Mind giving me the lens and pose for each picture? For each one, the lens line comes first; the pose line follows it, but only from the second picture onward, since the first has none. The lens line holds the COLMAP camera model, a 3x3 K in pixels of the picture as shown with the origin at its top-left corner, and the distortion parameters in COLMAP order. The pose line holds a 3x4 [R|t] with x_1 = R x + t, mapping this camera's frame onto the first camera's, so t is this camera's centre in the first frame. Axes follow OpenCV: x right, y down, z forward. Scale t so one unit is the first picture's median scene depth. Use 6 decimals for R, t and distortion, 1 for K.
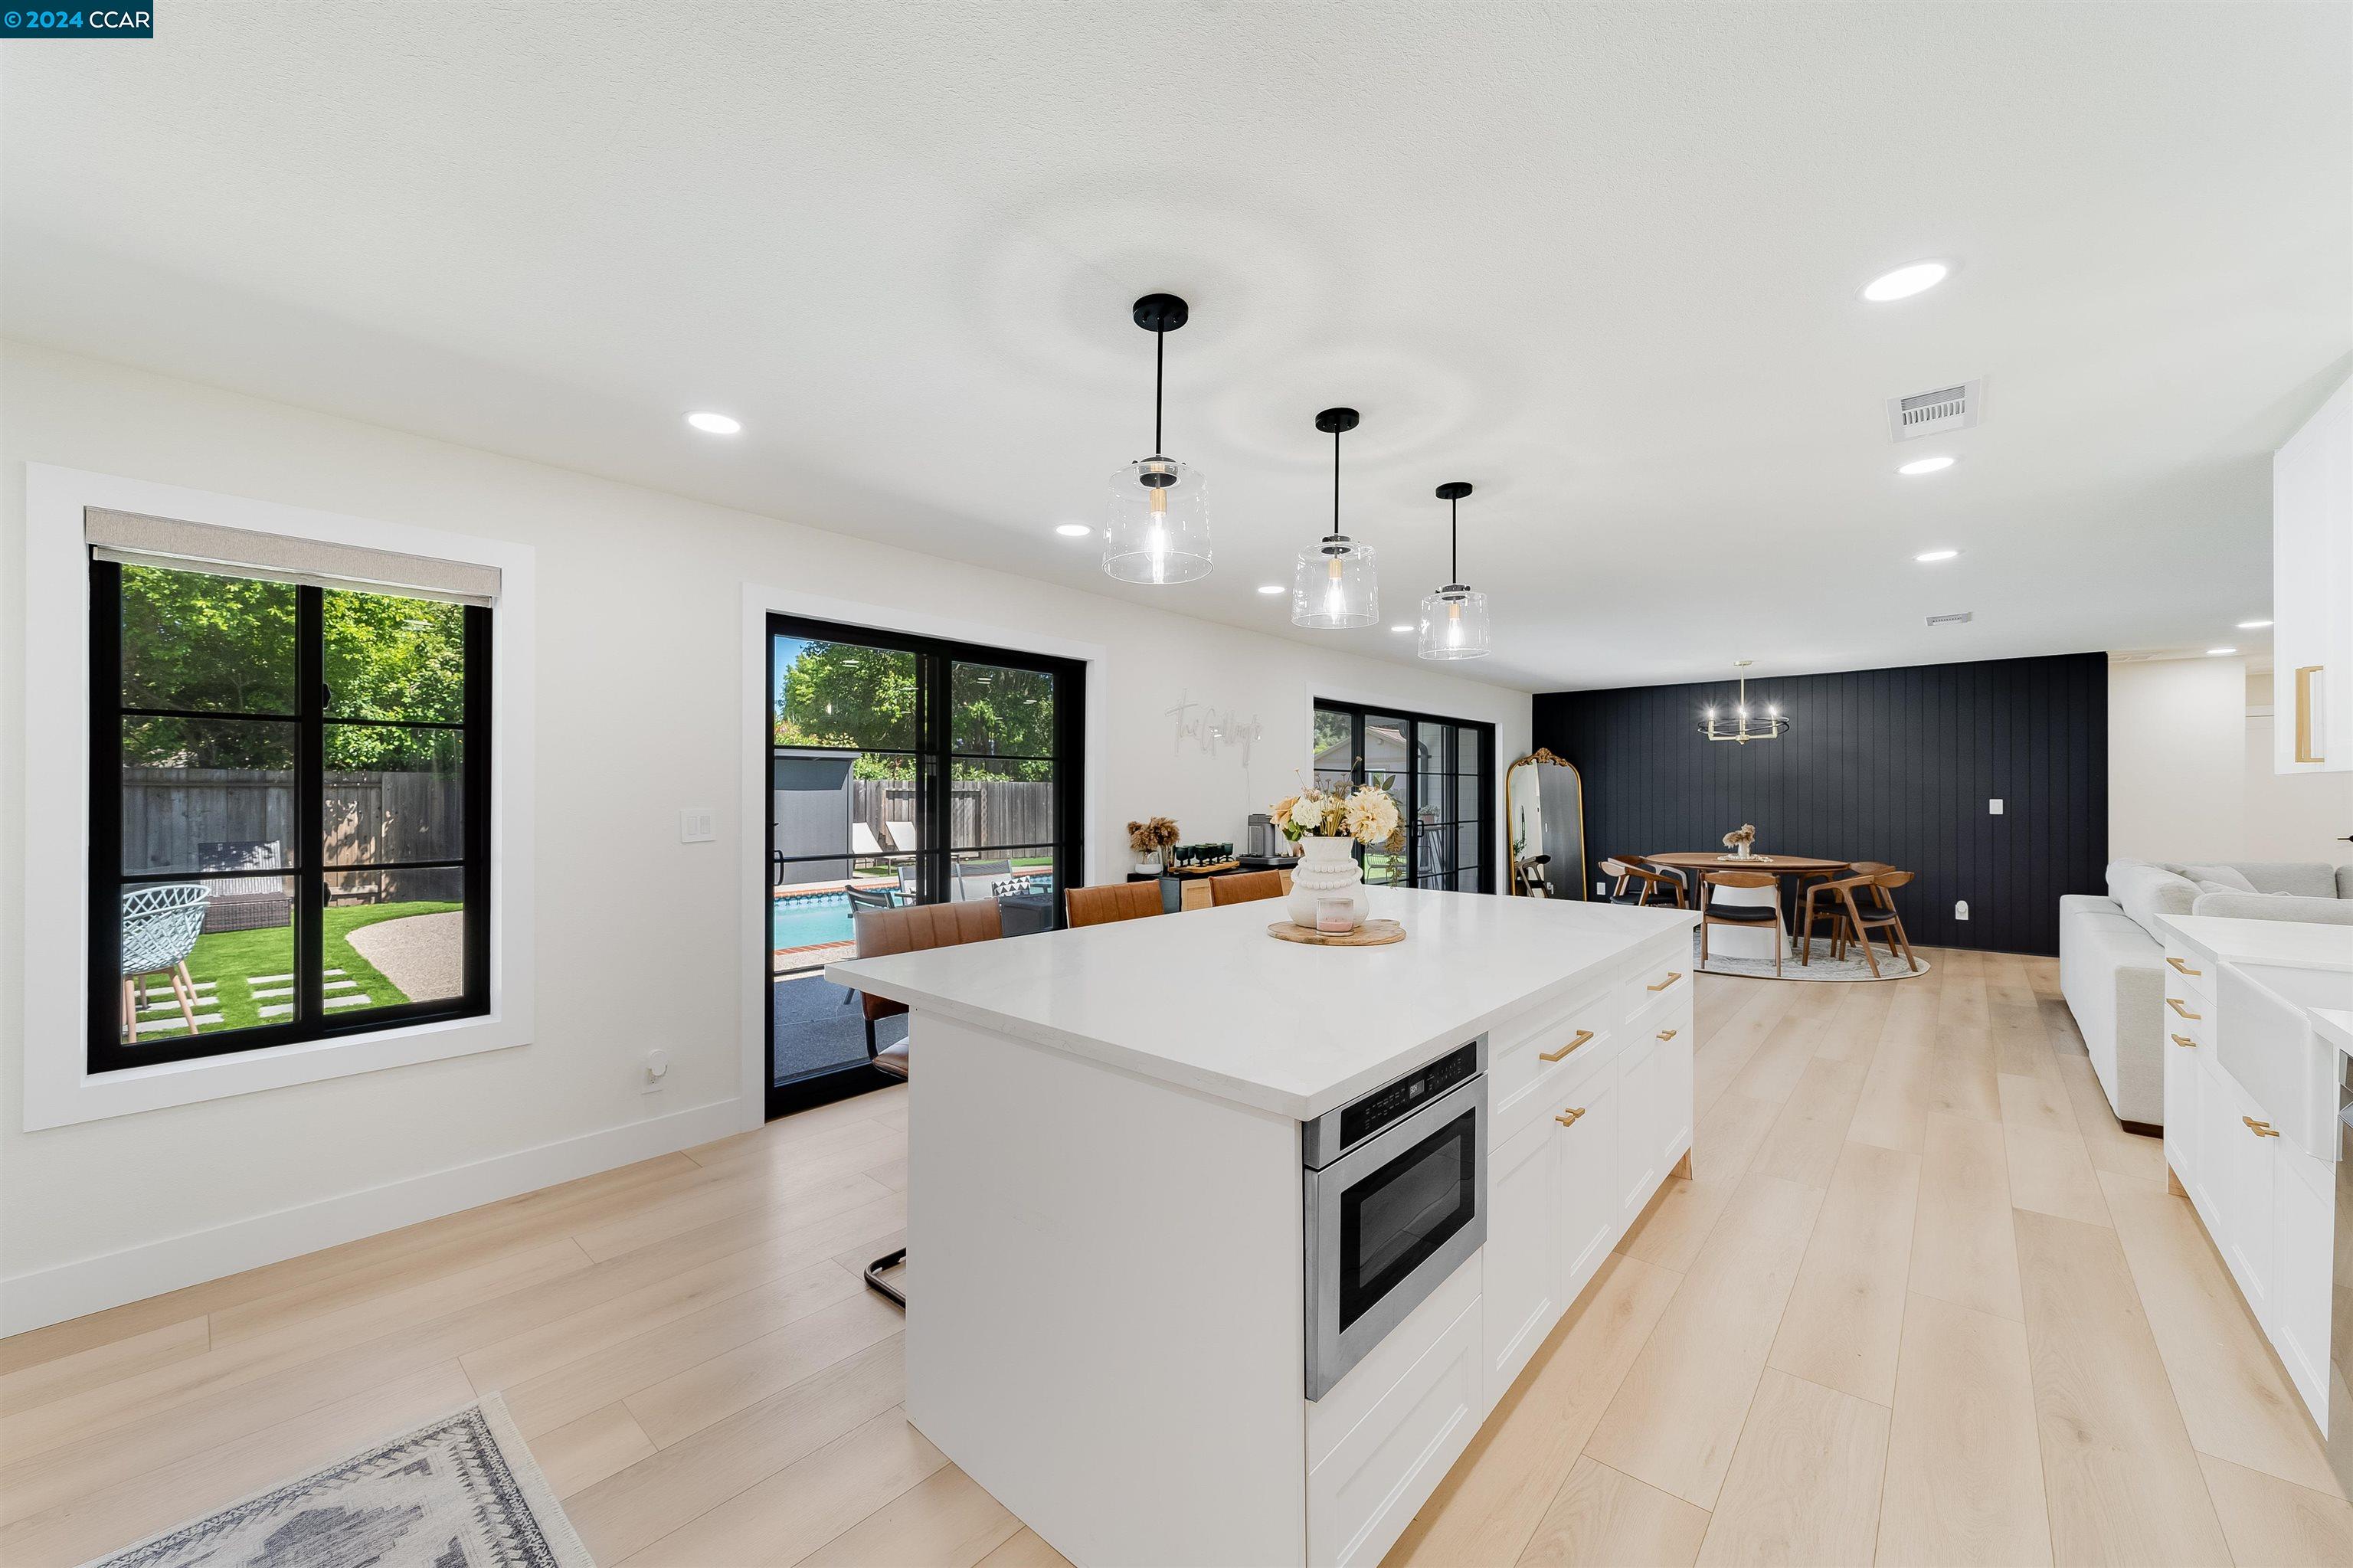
lens RADIAL K [[887.7, 0, 1176.5], [0, 887.7, 784.0], [0, 0, 1]] dist [0.000324, 0.000049]
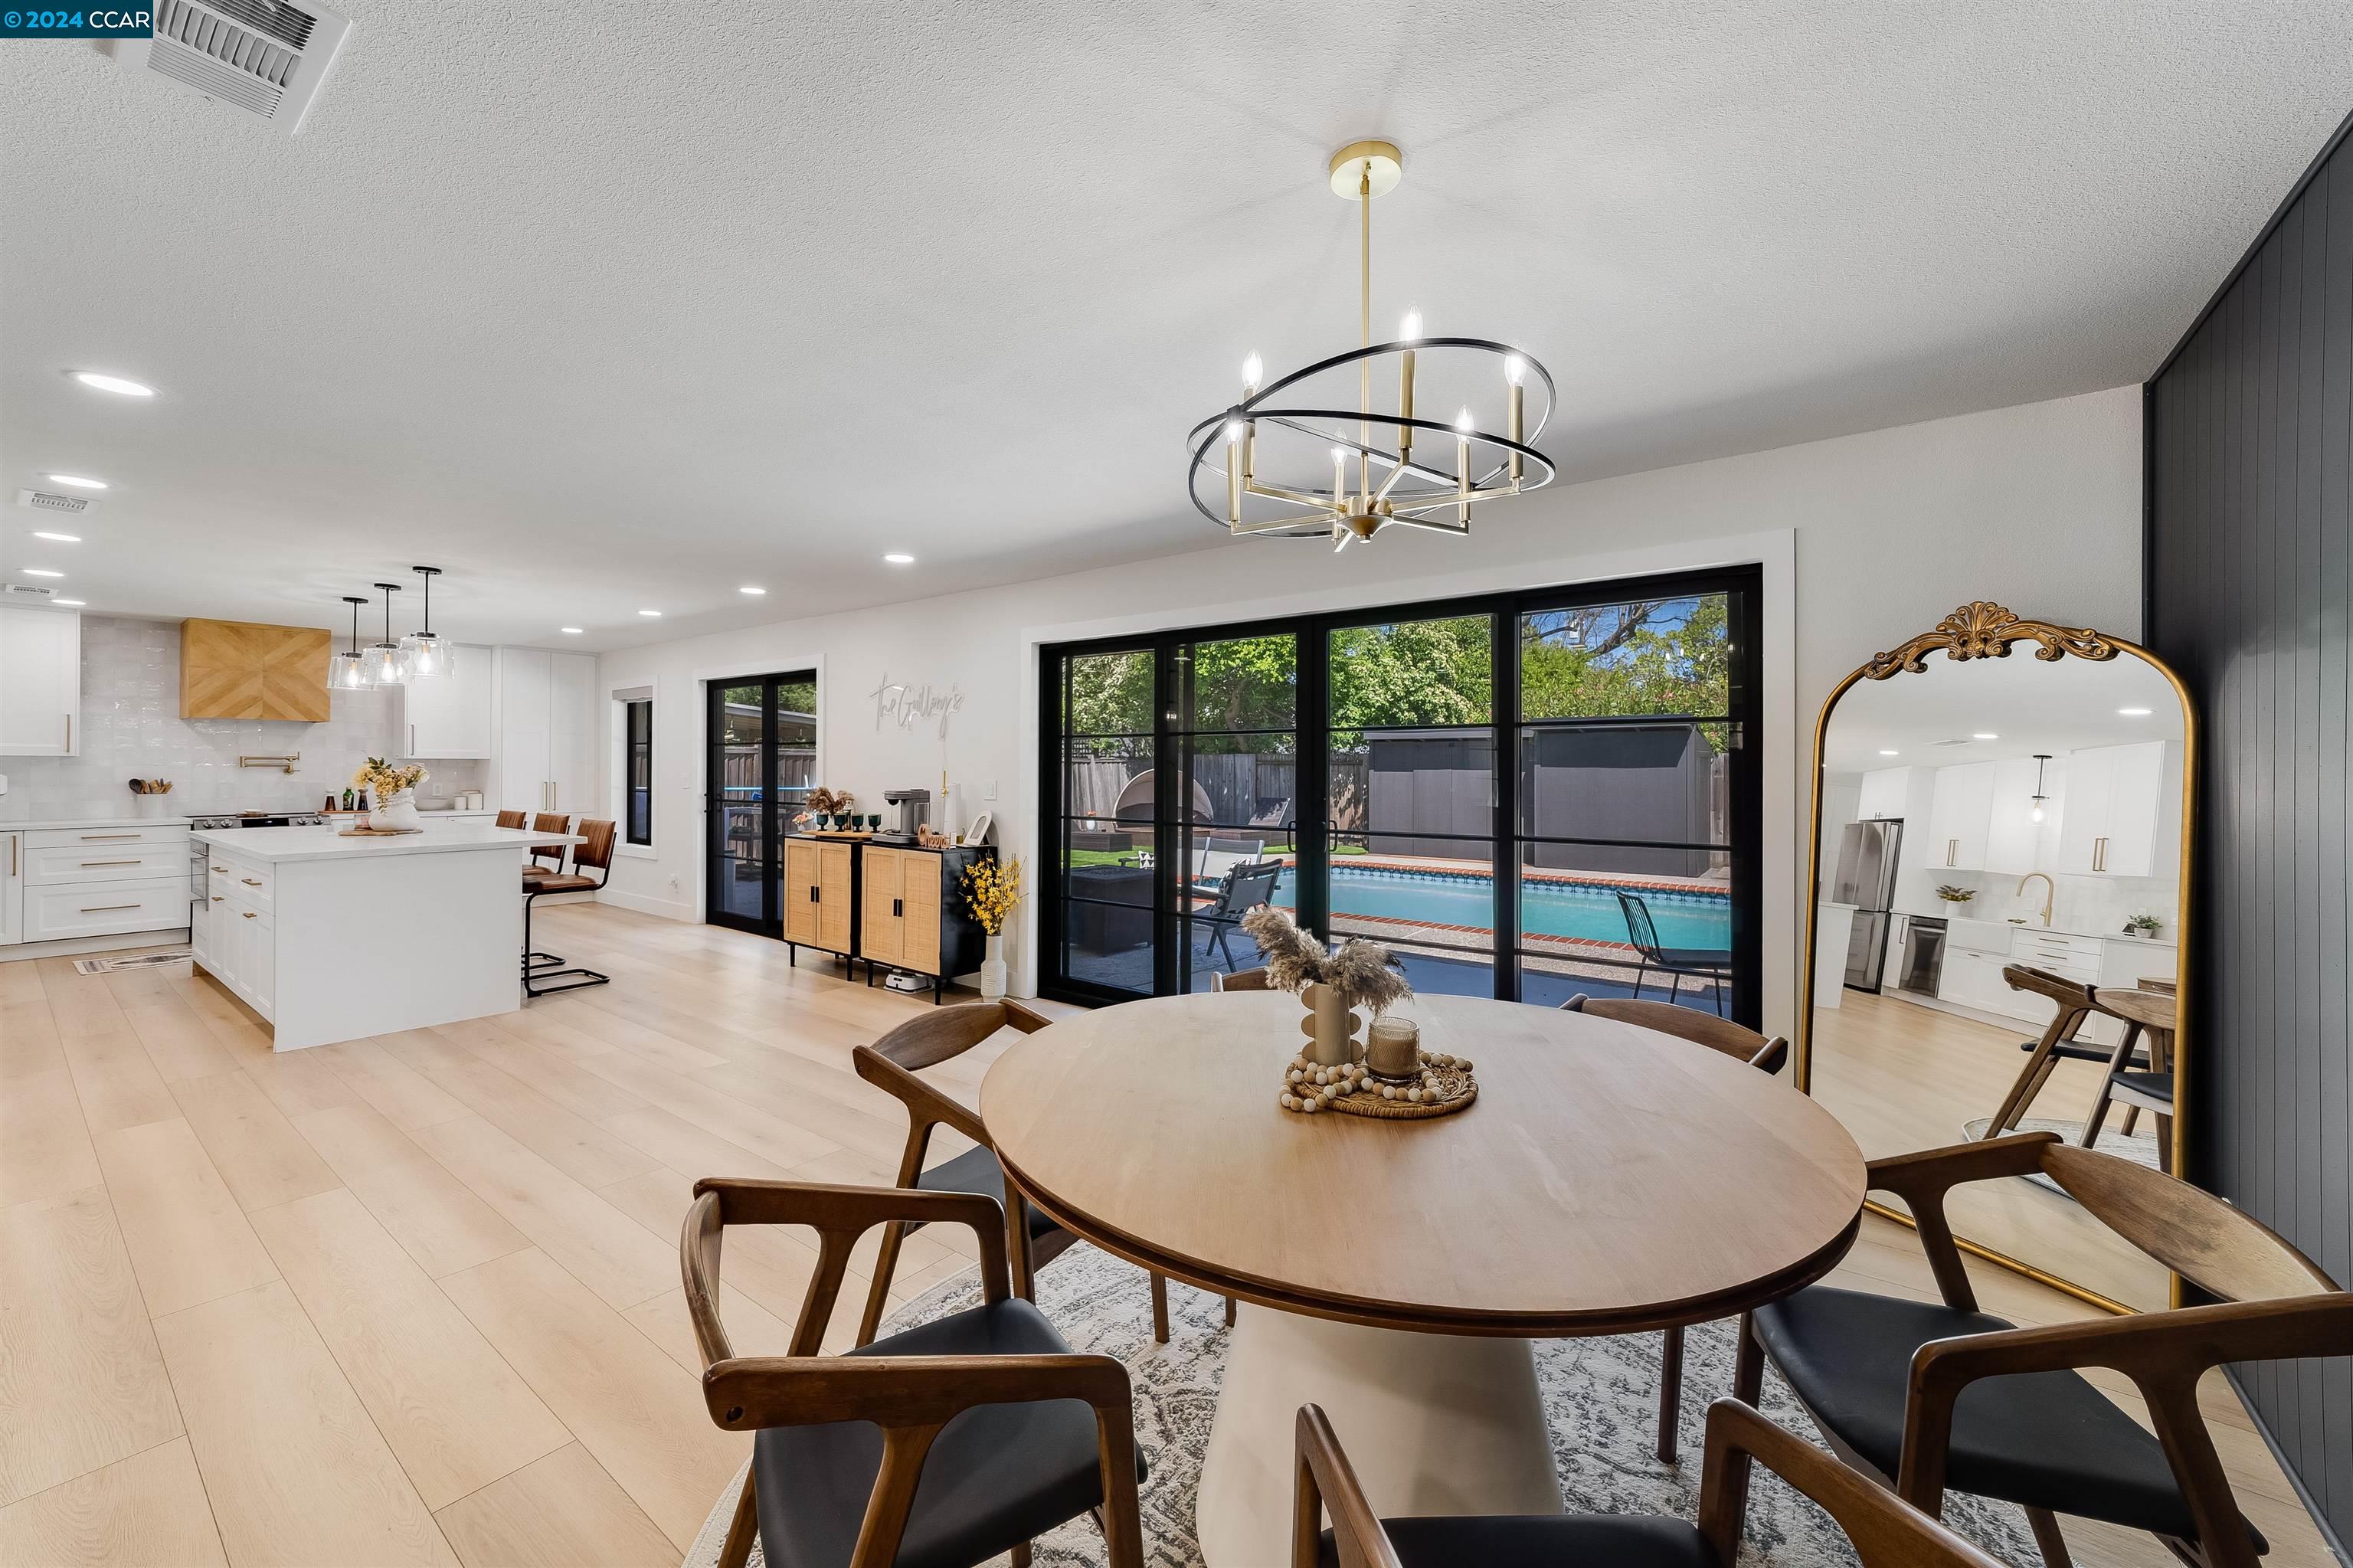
lens RADIAL K [[915.4, 0, 1187.9], [0, 915.4, 765.0], [0, 0, 1]] dist [-0.012937, -0.000006]
pose [[0.083265, -0.007253, -0.996501, 1.181371], [0.006334, 0.999957, -0.006748, 0.018062], [0.996507, -0.005750, 0.083307, 1.285574]]
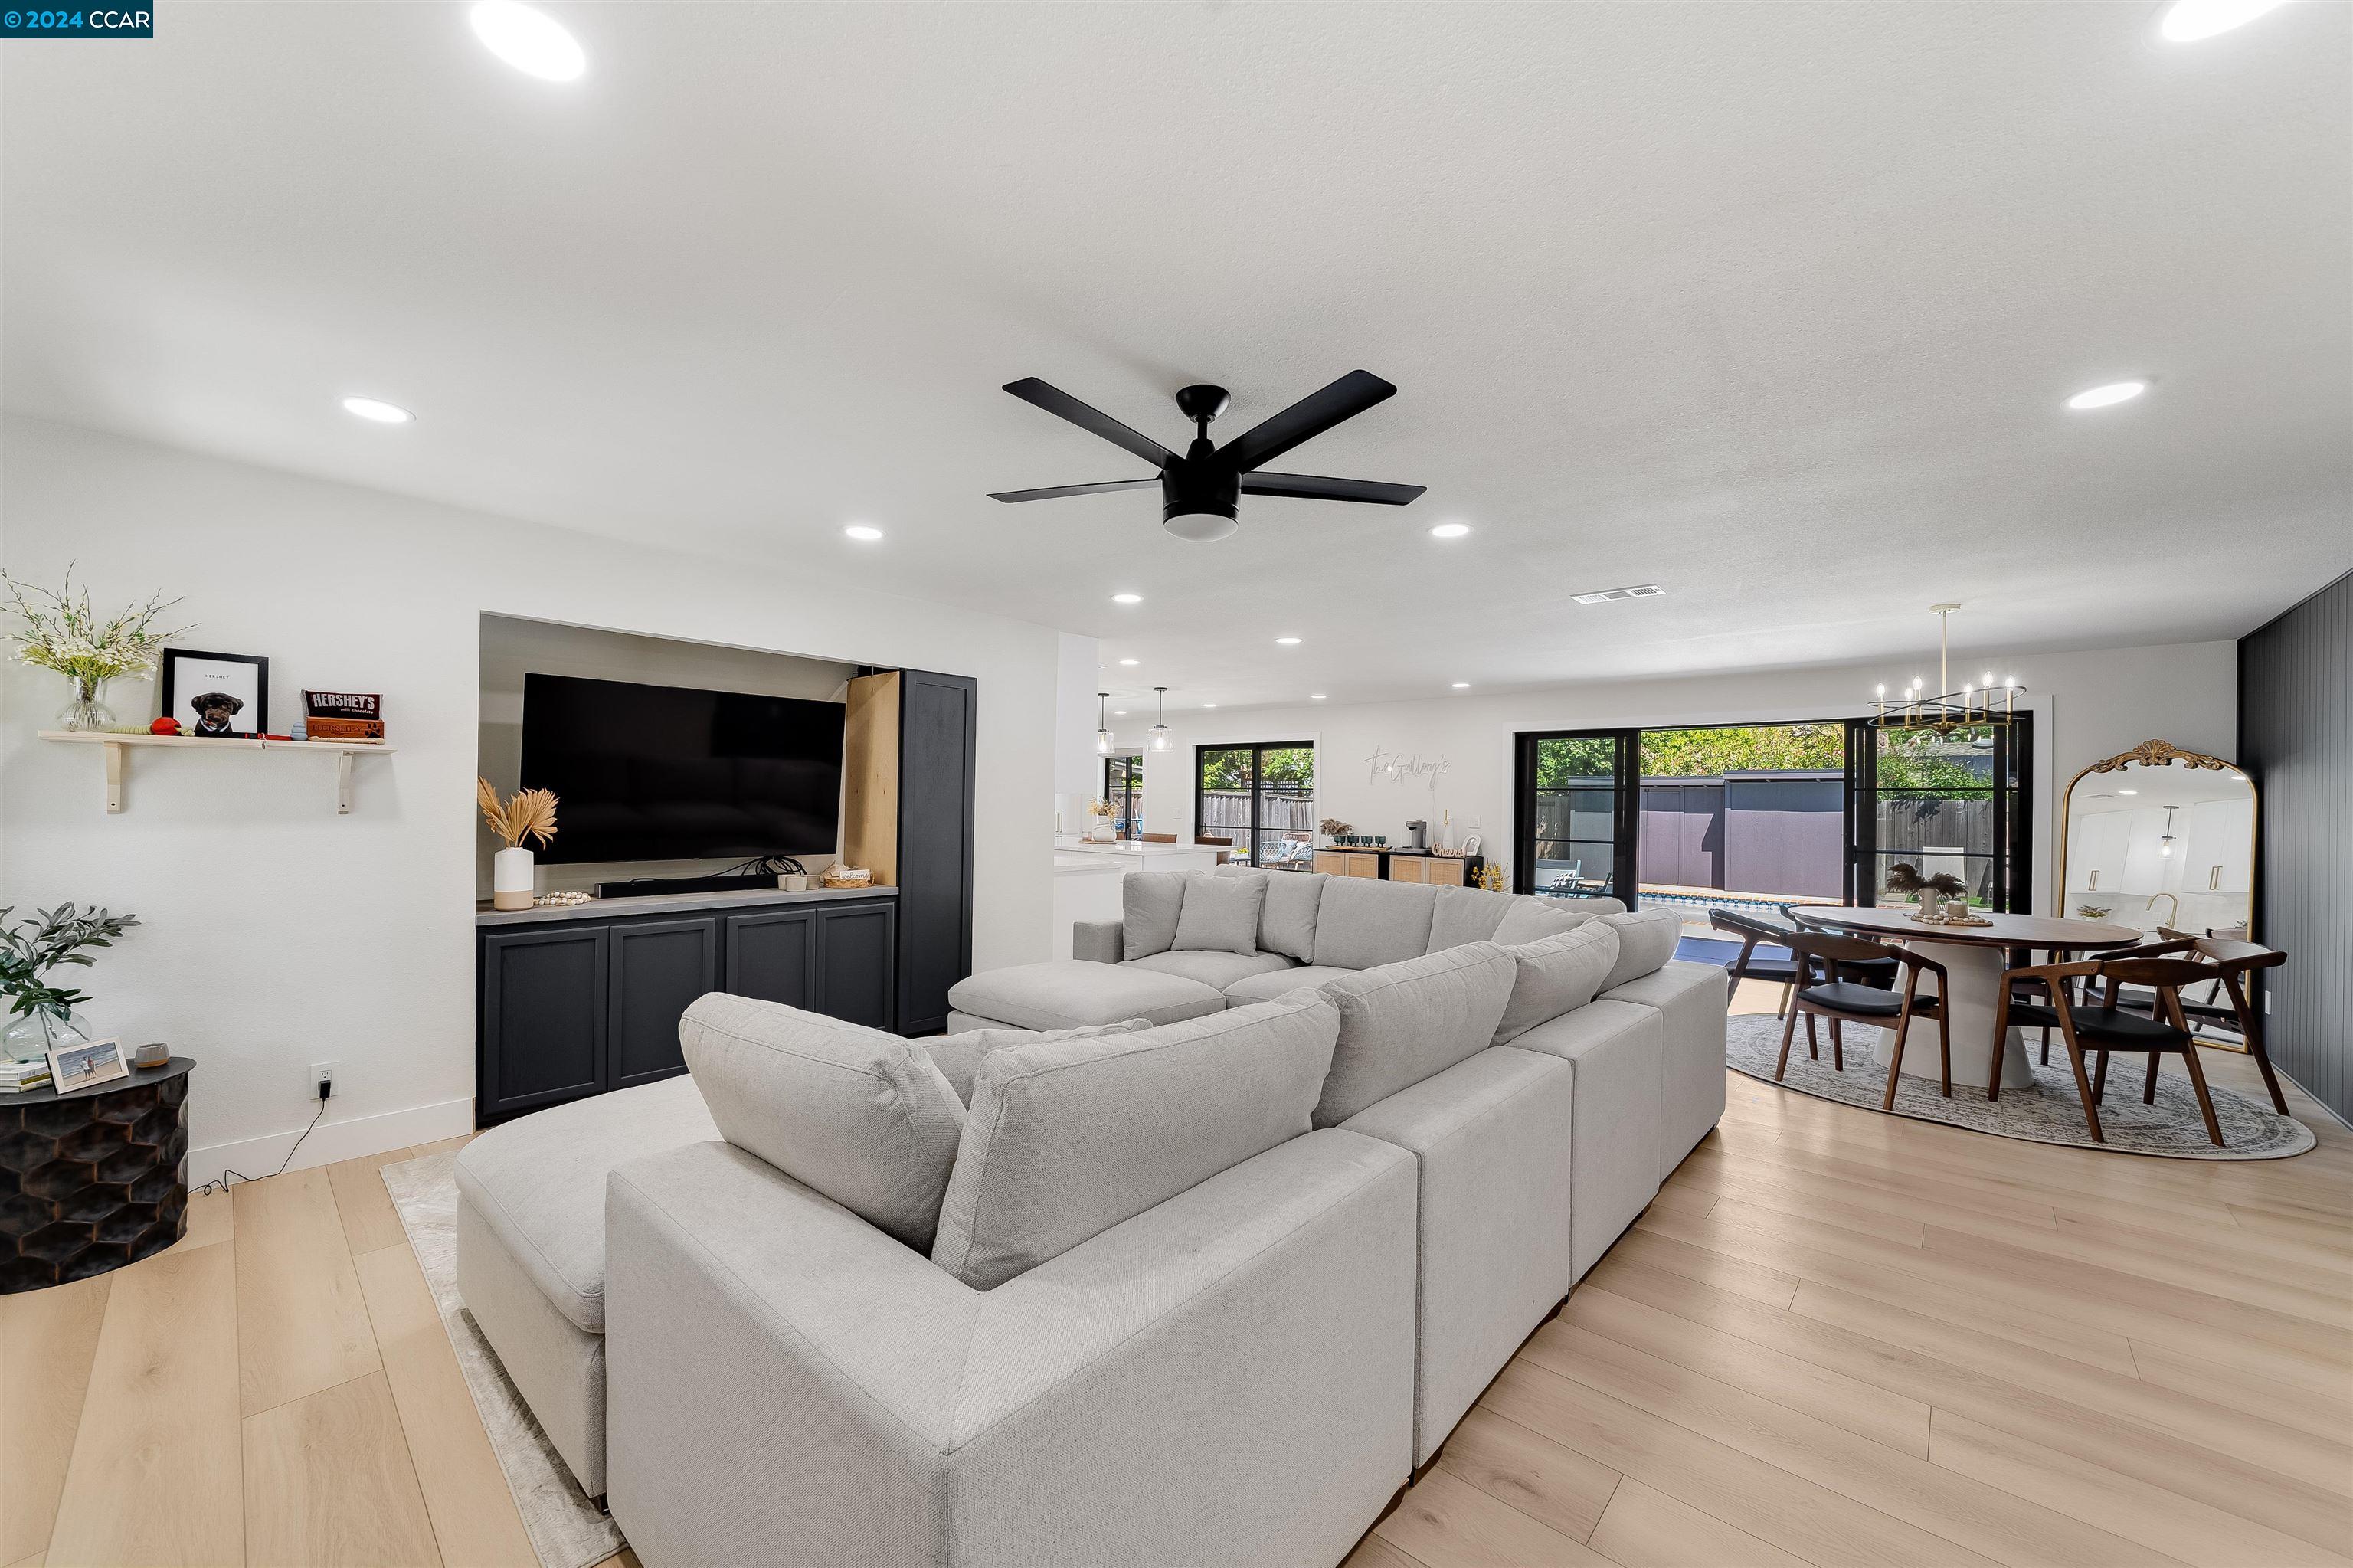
lens RADIAL K [[909.8, 0, 1176.2], [0, 909.8, 813.2], [0, 0, 1]] dist [0.000774, 0.000168]
pose [[0.020100, 0.003284, -0.999793, 1.780180], [-0.005455, 0.999980, 0.003175, 0.020065], [0.999783, 0.005390, 0.020117, 0.578184]]
